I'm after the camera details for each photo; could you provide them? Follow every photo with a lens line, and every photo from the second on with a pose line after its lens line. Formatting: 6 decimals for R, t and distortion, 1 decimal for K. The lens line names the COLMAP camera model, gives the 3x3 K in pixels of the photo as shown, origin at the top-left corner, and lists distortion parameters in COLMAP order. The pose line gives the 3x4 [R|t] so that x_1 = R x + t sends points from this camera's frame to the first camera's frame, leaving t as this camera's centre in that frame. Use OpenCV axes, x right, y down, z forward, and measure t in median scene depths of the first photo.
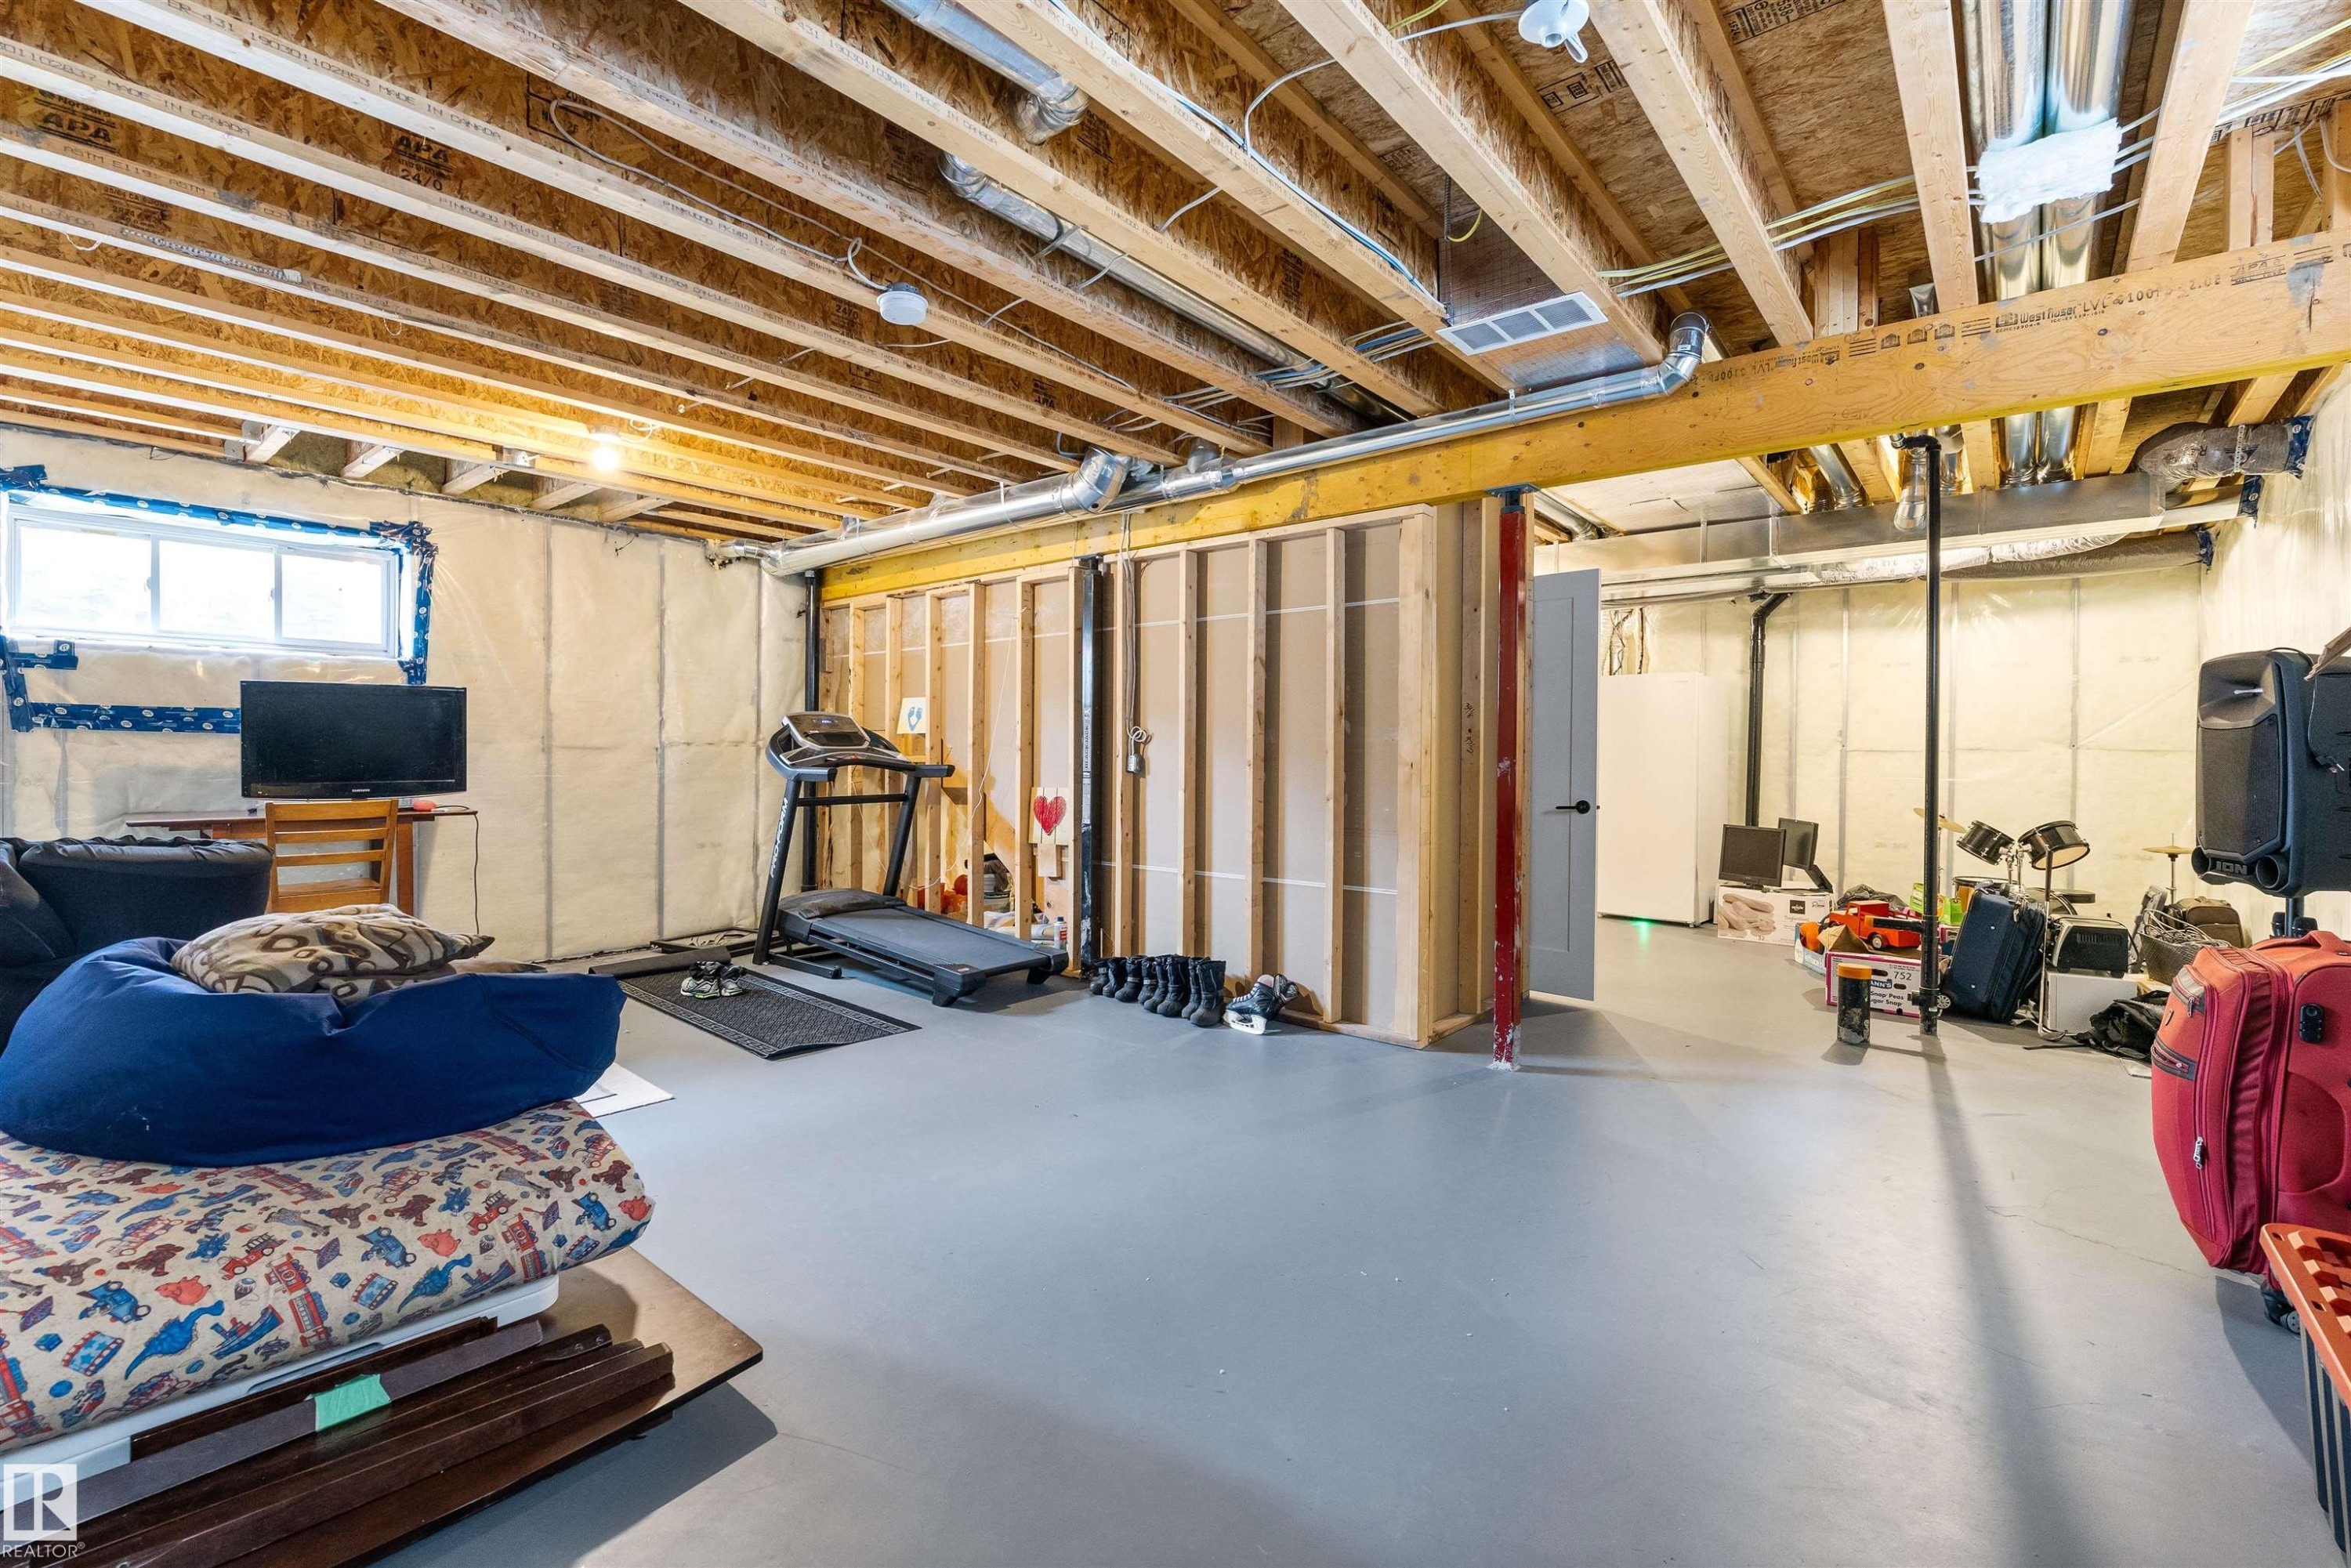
lens RADIAL K [[1078.6, 0, 1171.4], [0, 1078.6, 764.4], [0, 0, 1]] dist [0.004253, 0.000450]
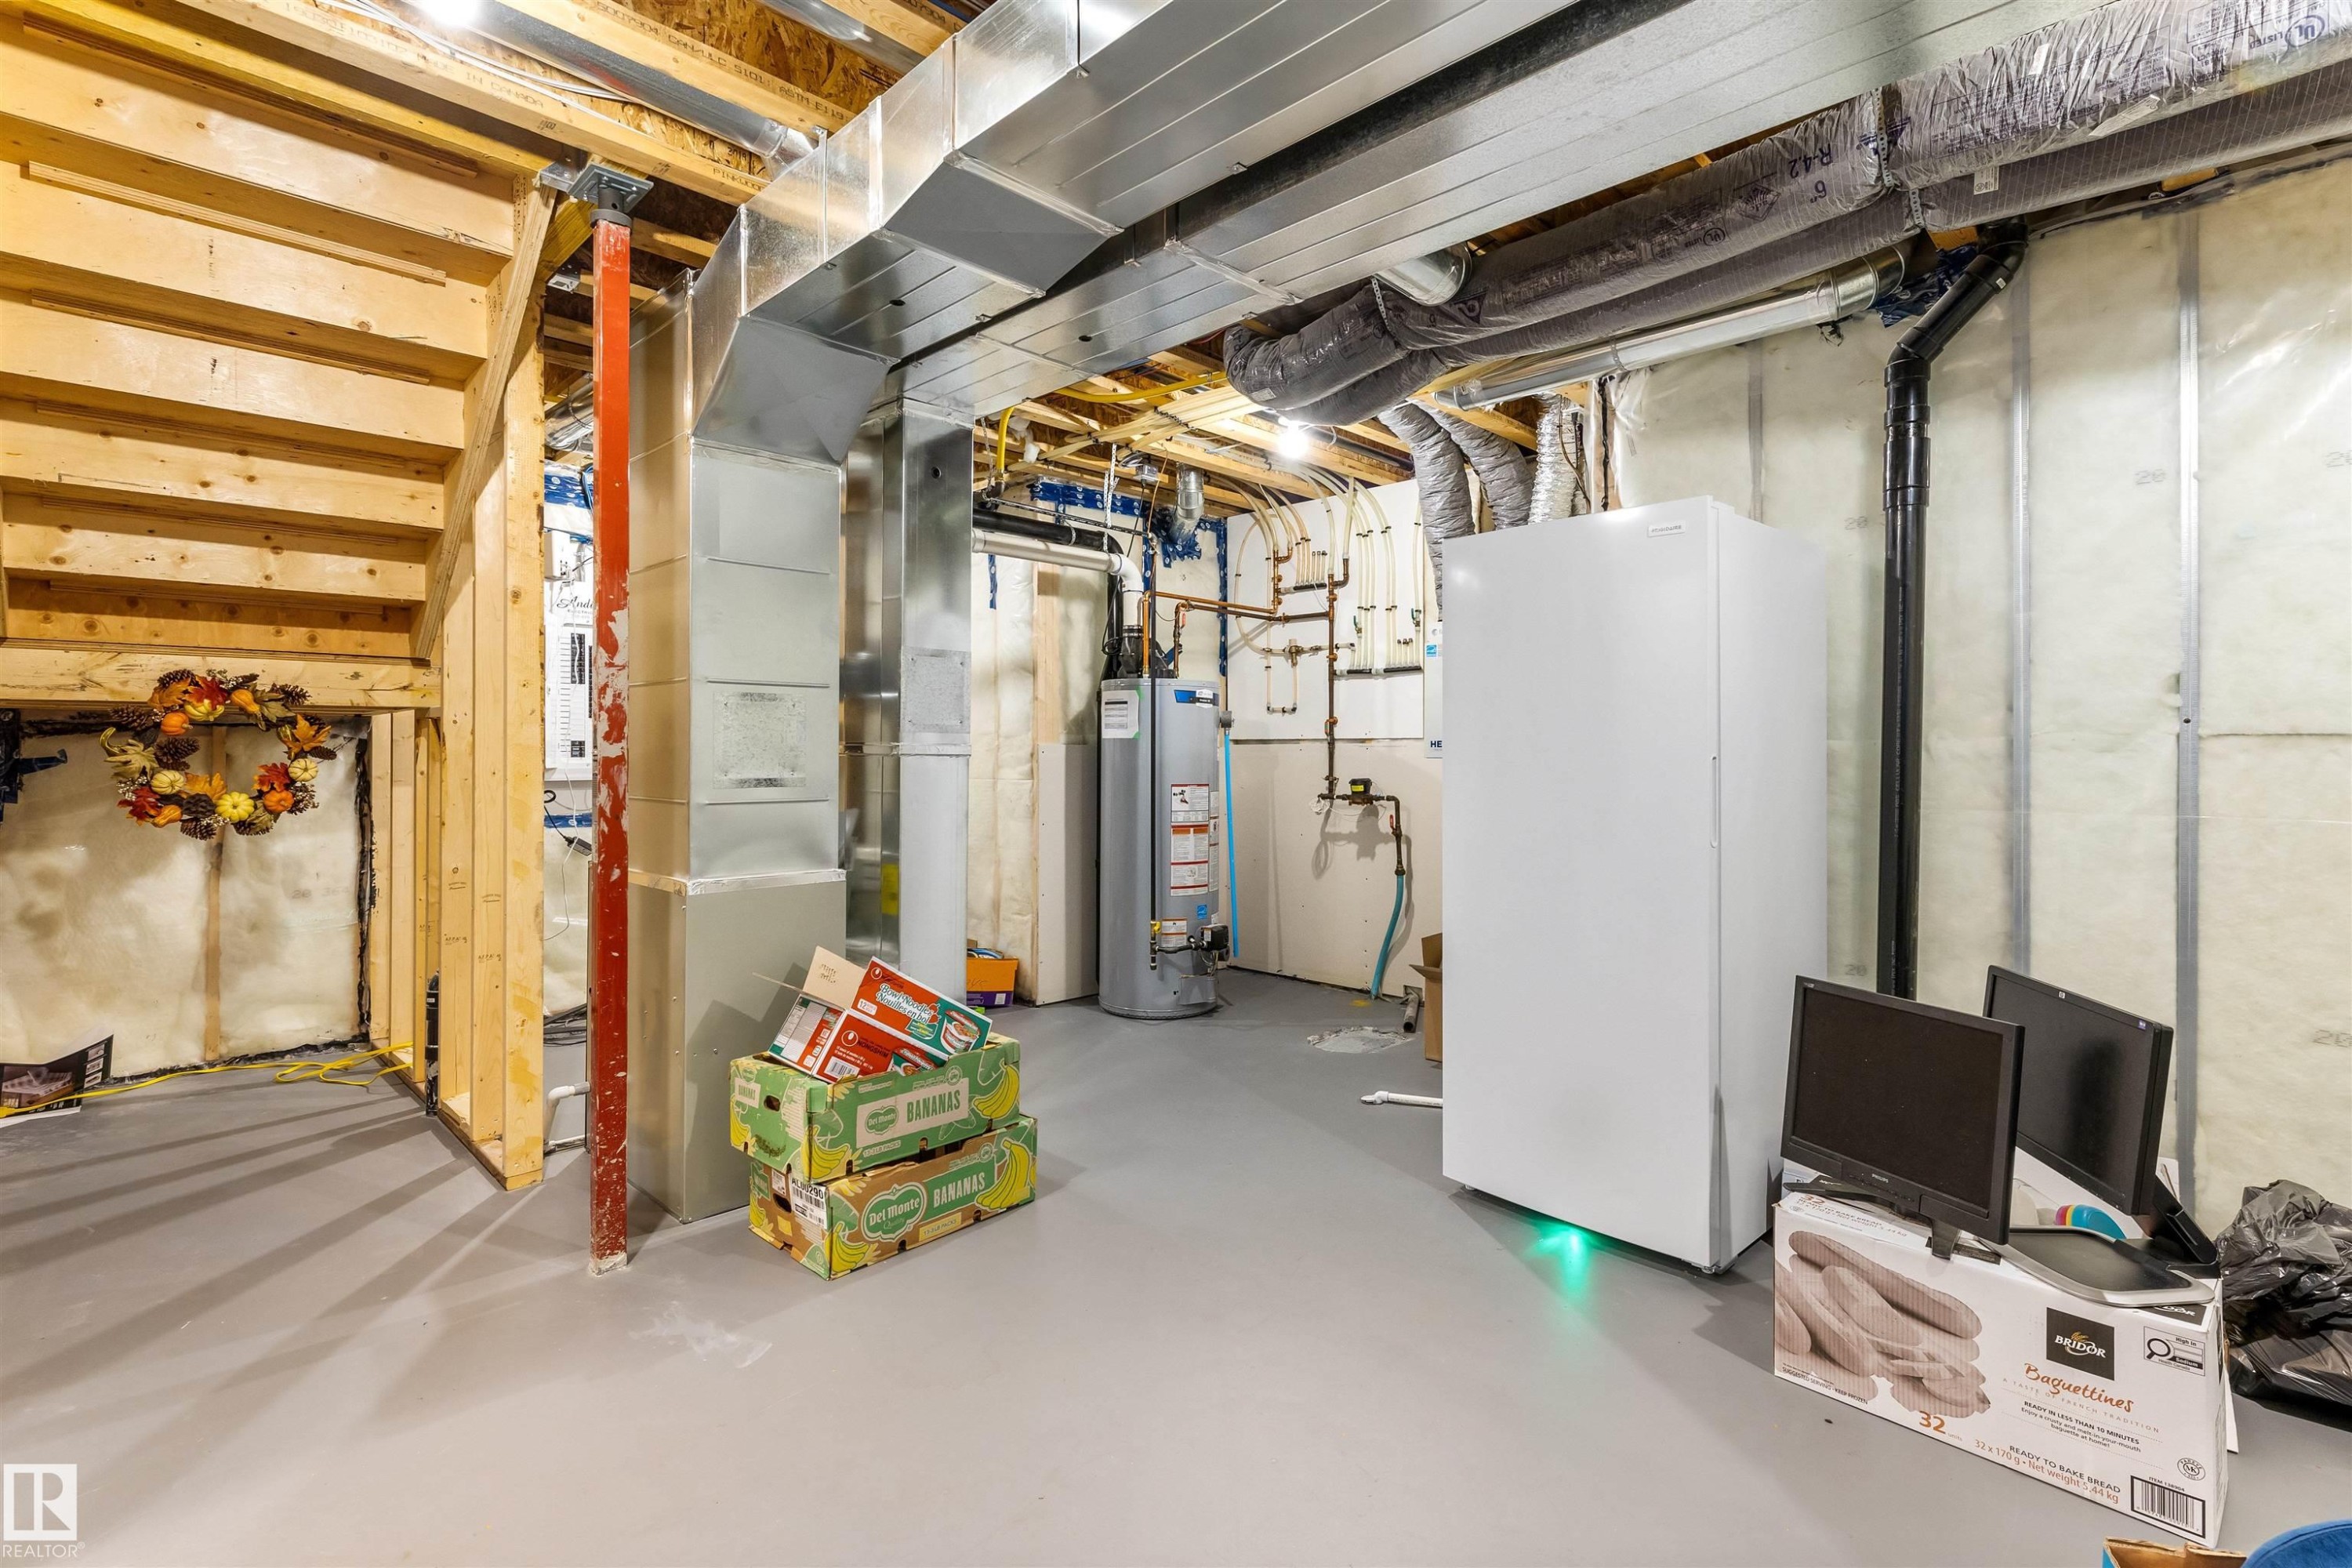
lens RADIAL K [[1079.1, 0, 1183.1], [0, 1079.1, 746.9], [0, 0, 1]] dist [0.004253, 0.000450]
pose [[0.995235, -0.008443, -0.097138, 0.176373], [0.007622, 0.999932, -0.008824, -0.004488], [0.097205, 0.008042, 0.995232, 0.323599]]
